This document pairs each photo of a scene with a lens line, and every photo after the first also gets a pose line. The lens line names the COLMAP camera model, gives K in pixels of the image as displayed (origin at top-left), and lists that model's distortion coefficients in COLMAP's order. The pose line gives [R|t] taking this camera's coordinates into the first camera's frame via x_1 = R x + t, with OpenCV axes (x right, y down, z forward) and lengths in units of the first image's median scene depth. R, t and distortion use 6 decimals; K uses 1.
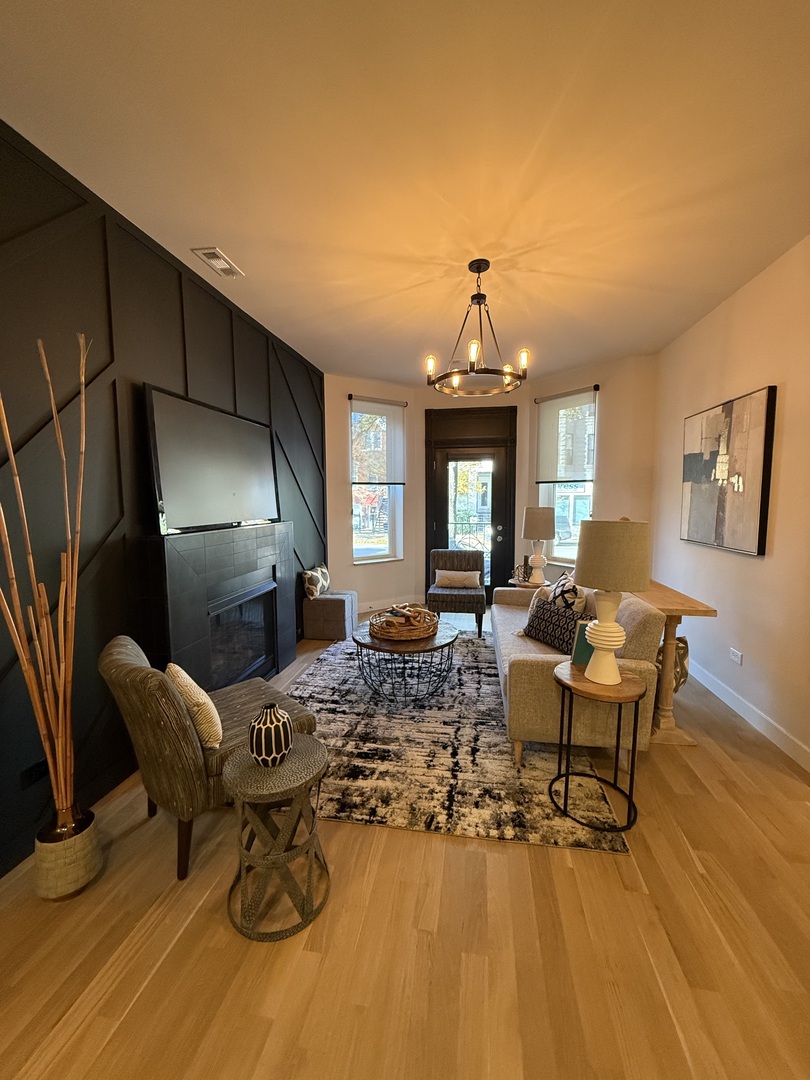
lens RADIAL K [[431.2, 0, 405.4], [0, 431.2, 532.8], [0, 0, 1]] dist [0.000795, 0.000190]
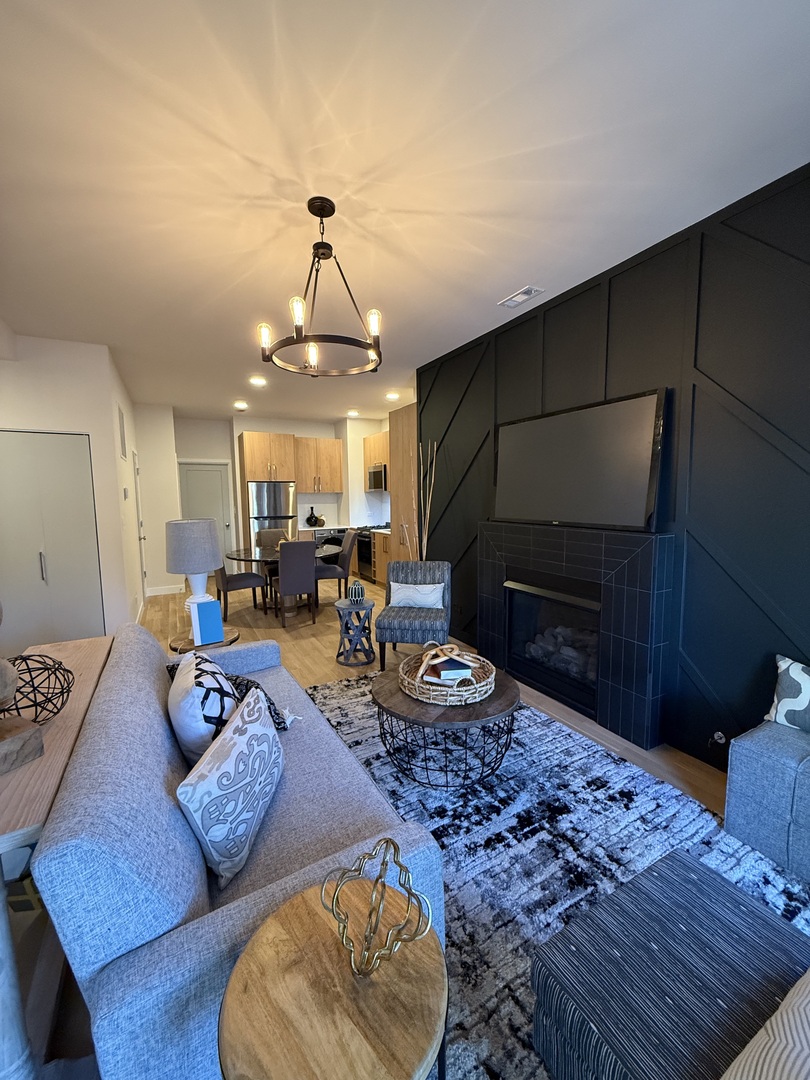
lens RADIAL K [[429.2, 0, 408.1], [0, 429.2, 537.5], [0, 0, 1]] dist [0.000738, 0.000420]
pose [[-0.780501, 0.071472, -0.621056, 0.574698], [-0.040762, 0.985511, 0.164640, -0.157333], [0.623824, 0.153817, -0.766279, 1.787052]]
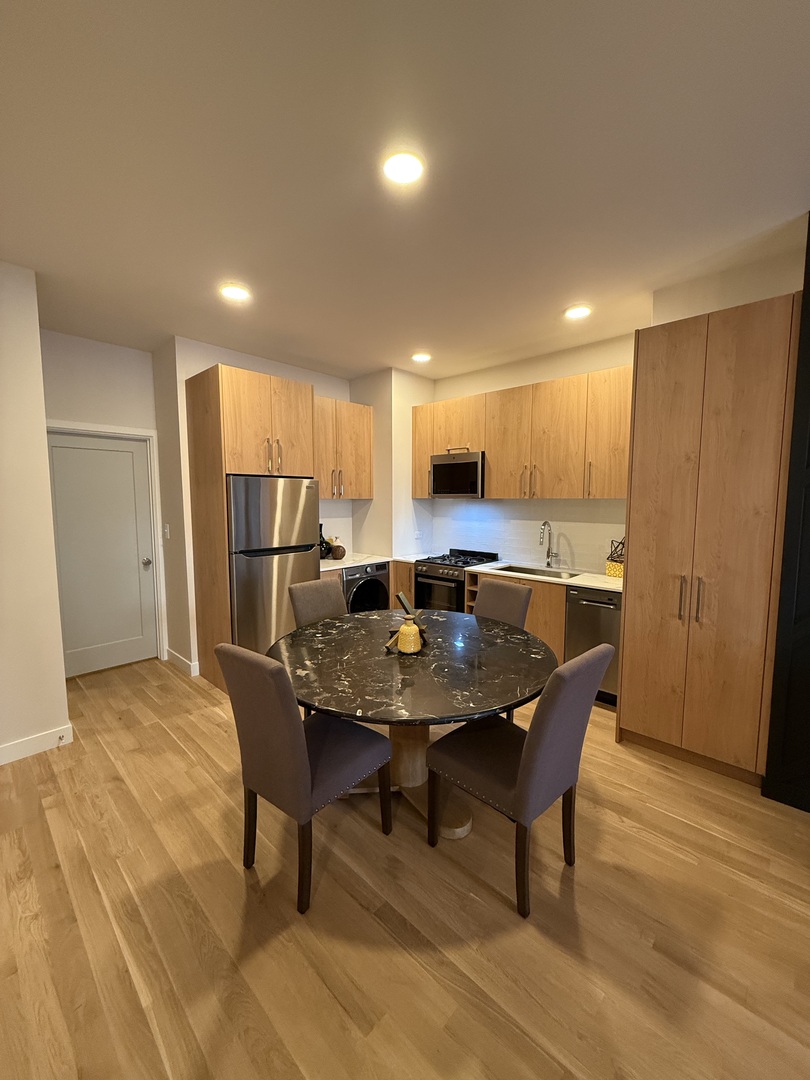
lens RADIAL K [[429.2, 0, 408.1], [0, 429.2, 537.5], [0, 0, 1]] dist [0.000738, 0.000420]
pose [[-0.550287, 0.077845, -0.831339, 0.427920], [-0.071996, 0.987513, 0.140125, -0.052671], [0.831866, 0.136962, -0.537811, 0.219614]]
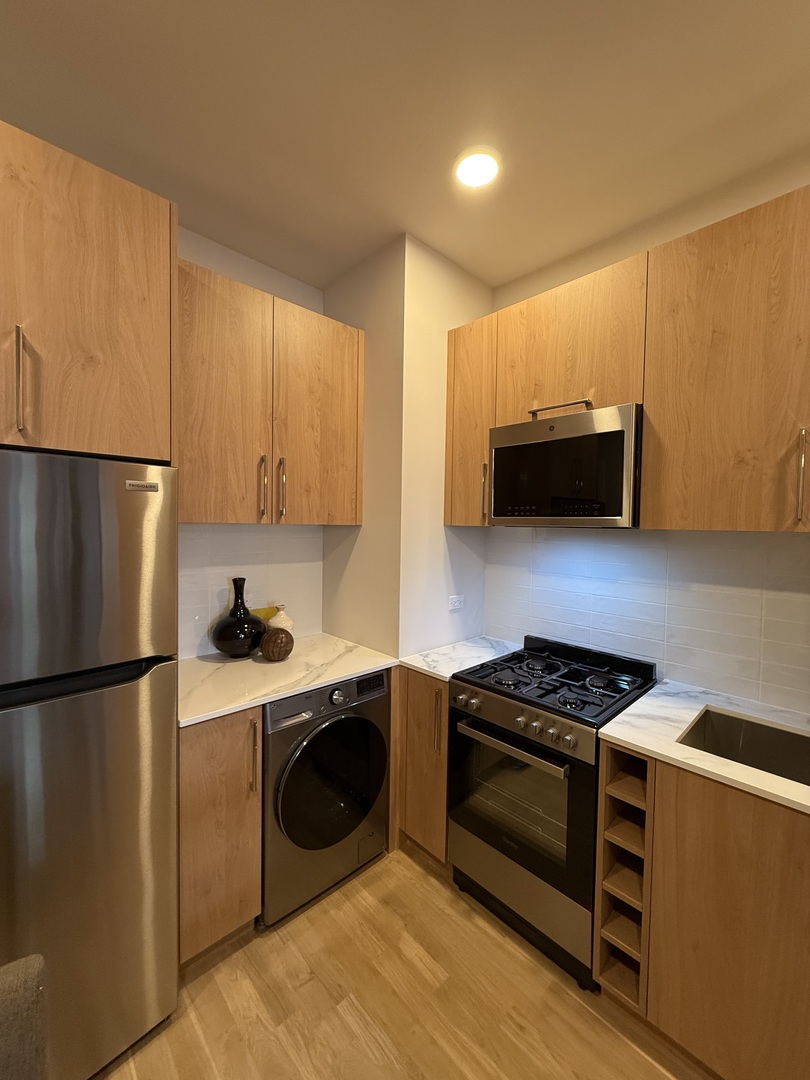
lens RADIAL K [[429.2, 0, 408.1], [0, 429.2, 537.5], [0, 0, 1]] dist [0.000738, 0.000420]
pose [[-0.599622, 0.016684, -0.800109, -0.361340], [-0.084366, 0.992894, 0.083930, -0.005787], [0.795824, 0.117828, -0.593953, -0.303036]]
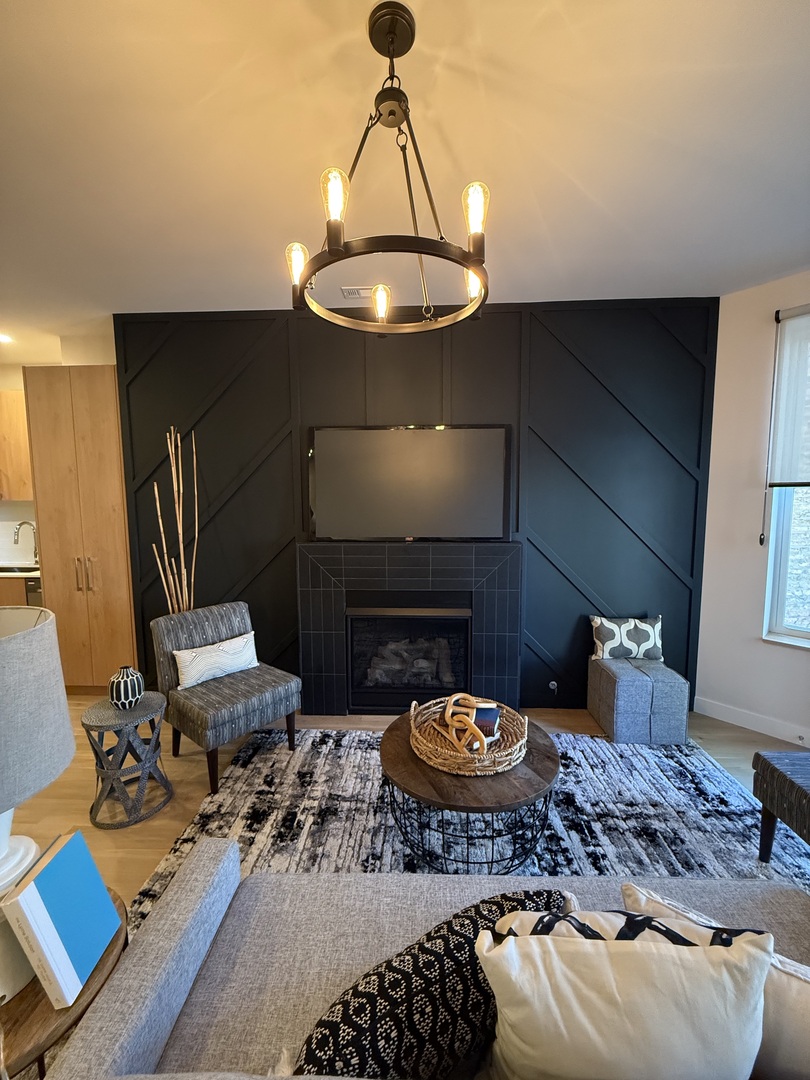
lens RADIAL K [[431.2, 0, 405.4], [0, 431.2, 532.8], [0, 0, 1]] dist [0.000795, 0.000190]
pose [[0.121455, 0.090649, -0.988449, 0.677603], [-0.078859, 0.993555, 0.081428, -0.131775], [0.989459, 0.068058, 0.127821, 0.991816]]
